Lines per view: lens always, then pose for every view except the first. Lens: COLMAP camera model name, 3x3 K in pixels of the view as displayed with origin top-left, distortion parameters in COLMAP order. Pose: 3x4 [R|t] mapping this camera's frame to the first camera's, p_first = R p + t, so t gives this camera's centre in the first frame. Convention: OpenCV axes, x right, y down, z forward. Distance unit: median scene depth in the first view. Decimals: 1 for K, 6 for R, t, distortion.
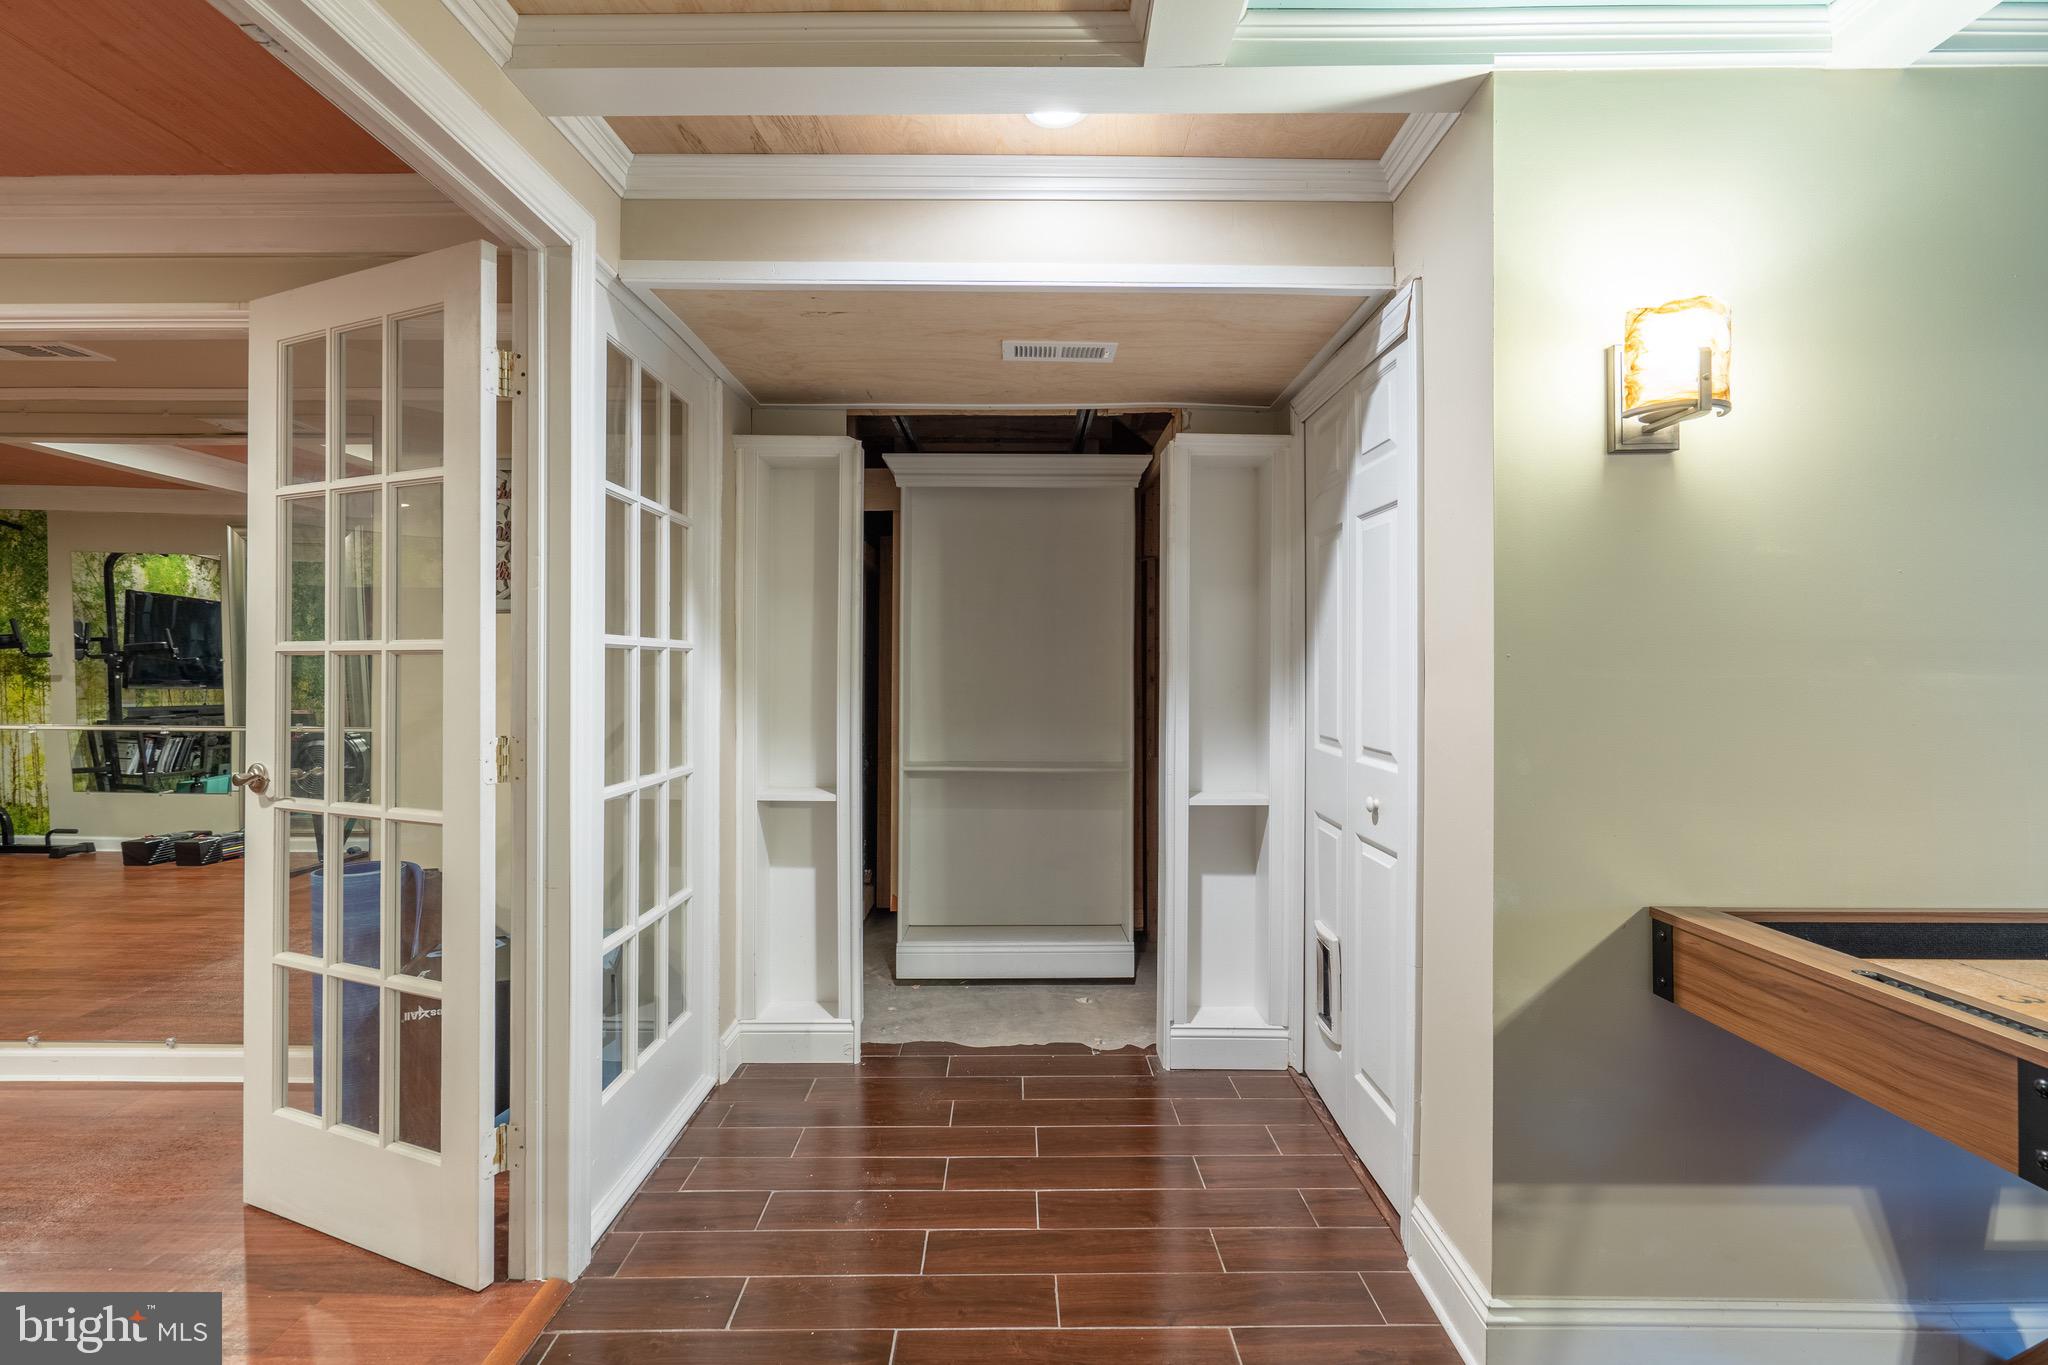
lens RADIAL K [[935.4, 0, 1021.6], [0, 935.4, 663.1], [0, 0, 1]] dist [-0.003293, -0.000299]
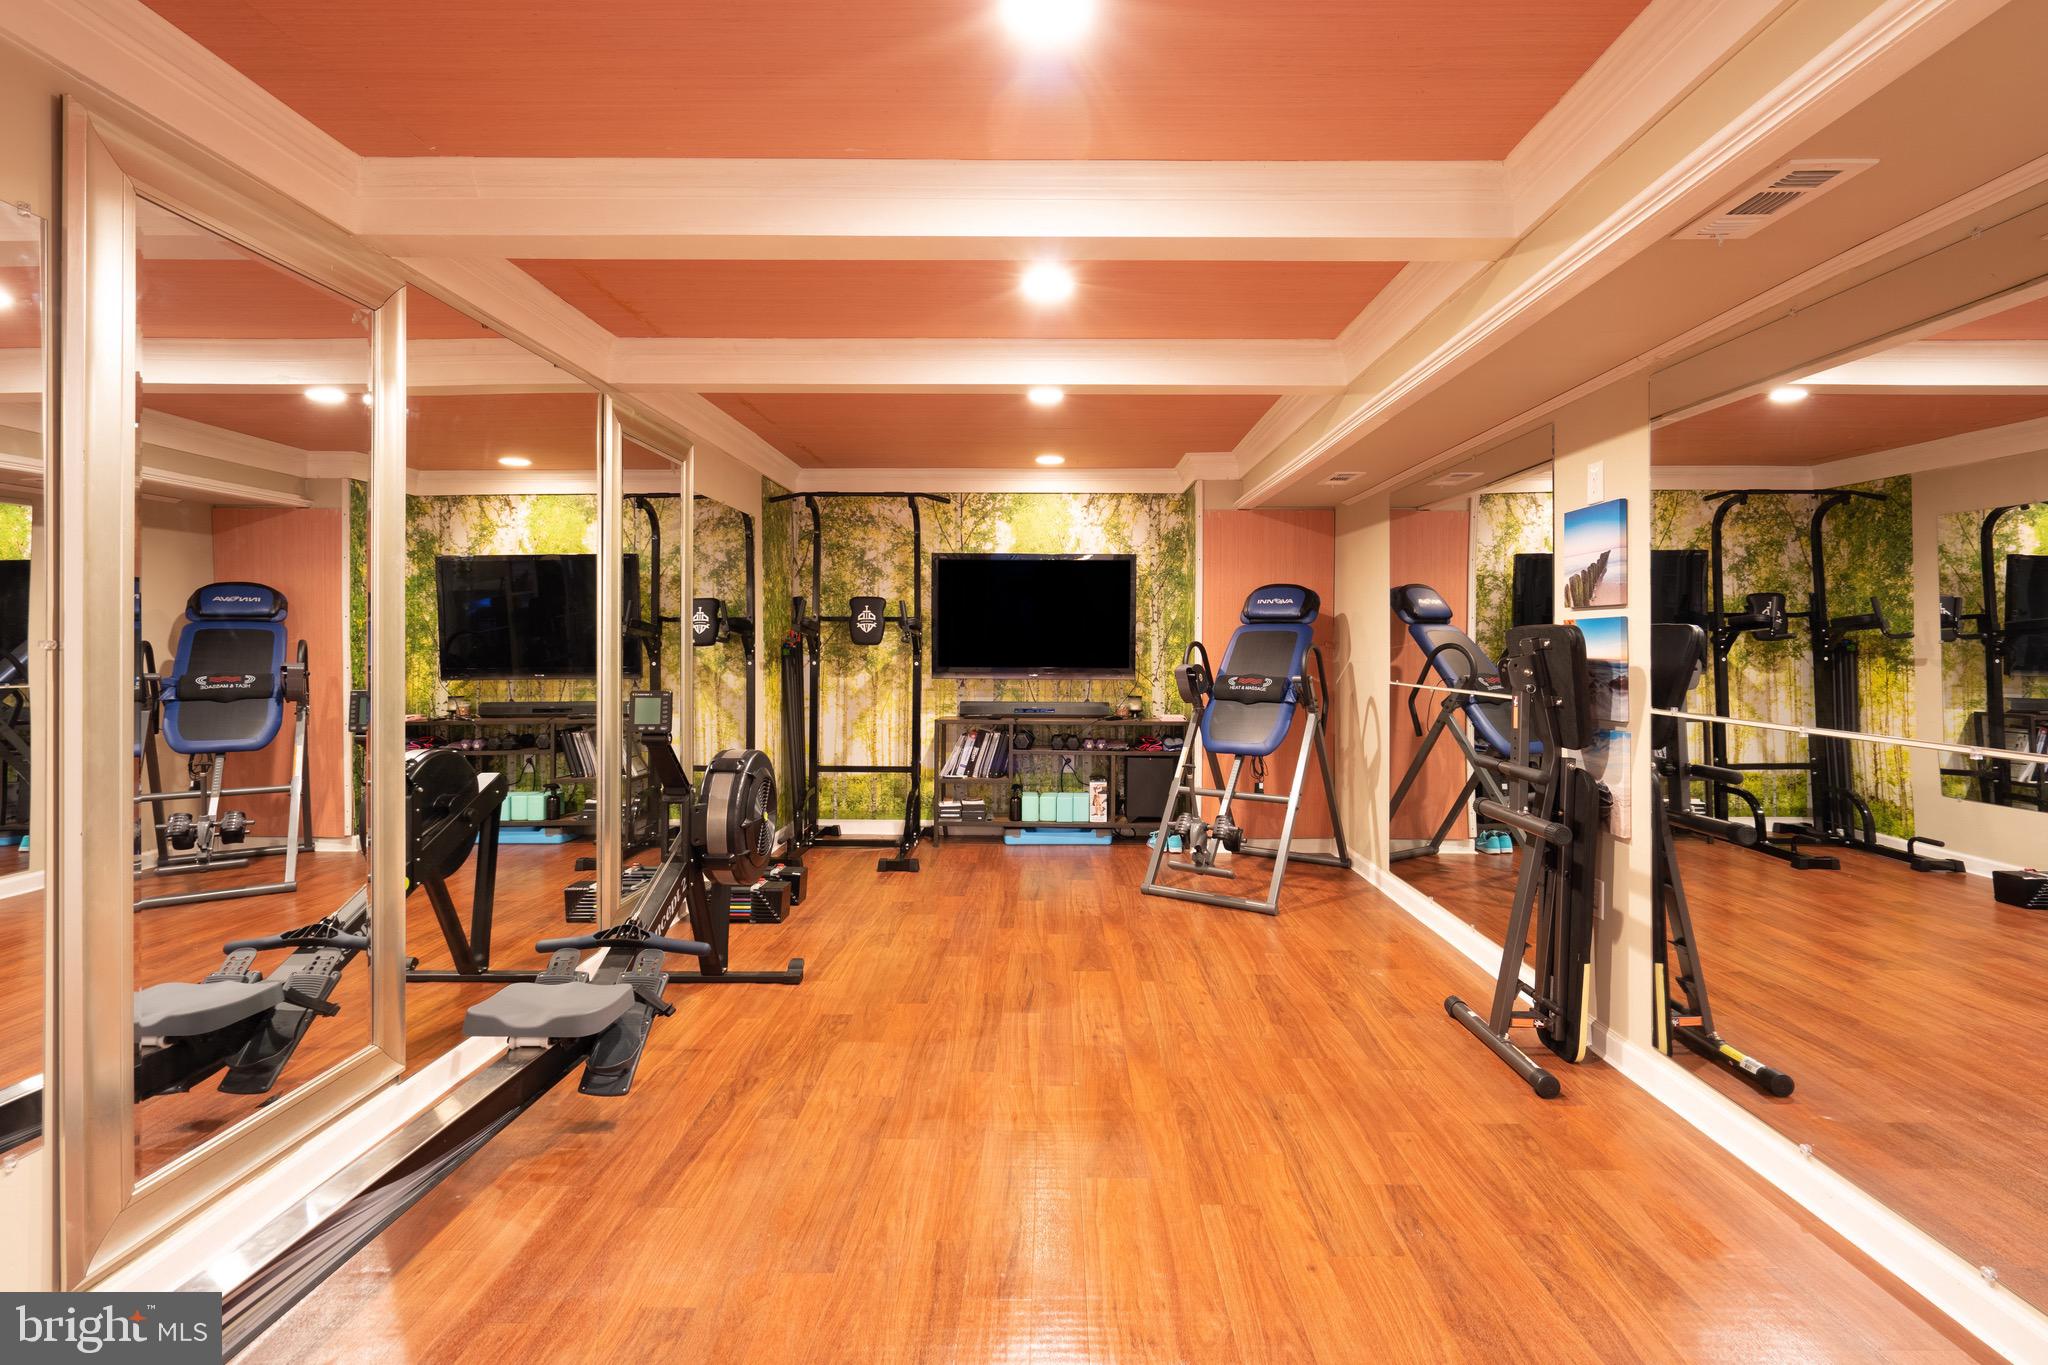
lens RADIAL K [[935.4, 0, 1013.4], [0, 935.4, 639.7], [0, 0, 1]] dist [-0.003293, -0.000299]
pose [[-0.035570, -0.013848, -0.999271, -0.130787], [0.001389, 0.999902, -0.013906, 0.006385], [0.999366, -0.001882, -0.035548, 0.178545]]
